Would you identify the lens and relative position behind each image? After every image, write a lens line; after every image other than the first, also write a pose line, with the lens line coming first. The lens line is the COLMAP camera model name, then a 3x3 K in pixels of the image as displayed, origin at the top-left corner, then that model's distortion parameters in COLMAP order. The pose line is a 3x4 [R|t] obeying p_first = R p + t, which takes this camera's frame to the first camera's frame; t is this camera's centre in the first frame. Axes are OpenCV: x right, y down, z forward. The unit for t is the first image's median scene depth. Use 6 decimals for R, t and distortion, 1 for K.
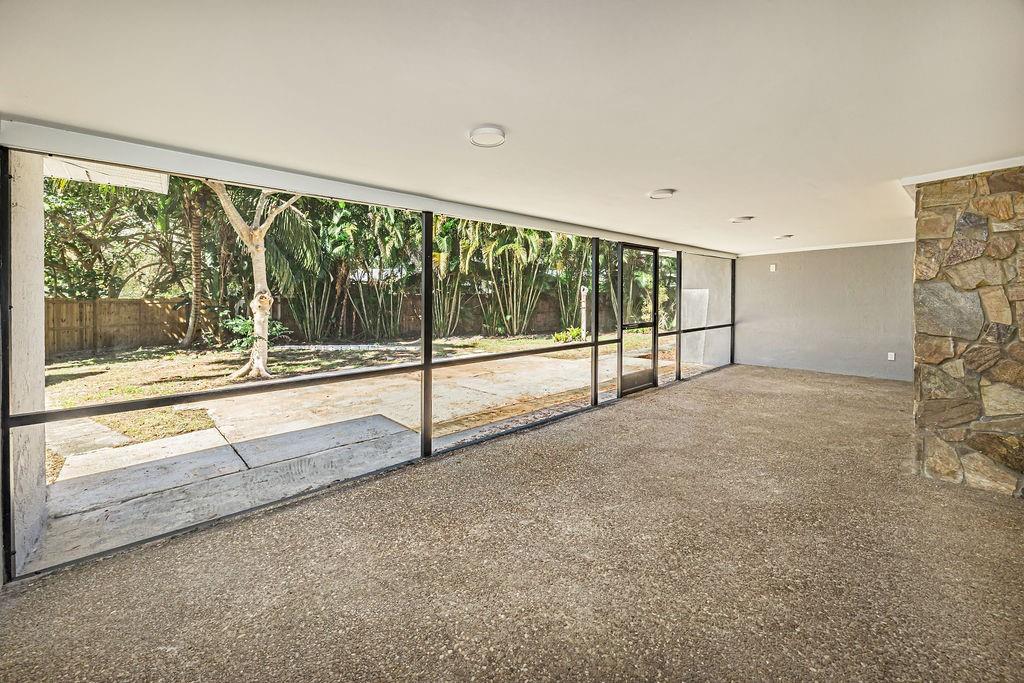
lens RADIAL K [[405.1, 0, 515.1], [0, 405.1, 305.1], [0, 0, 1]] dist [0.000225, 0.000201]
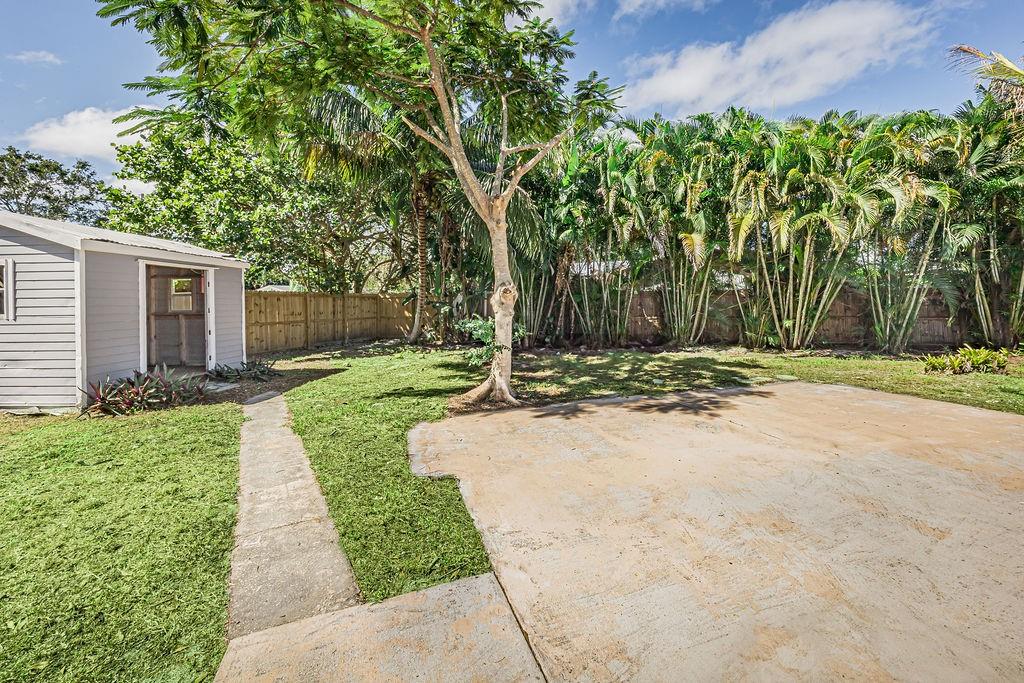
lens RADIAL K [[419.8, 0, 529.3], [0, 419.8, 312.2], [0, 0, 1]] dist [0.000697, 0.000176]
pose [[0.920472, 0.022738, -0.390148, -0.163263], [-0.014587, 0.999609, 0.023841, 0.000512], [0.390537, -0.016254, 0.920444, 0.182689]]
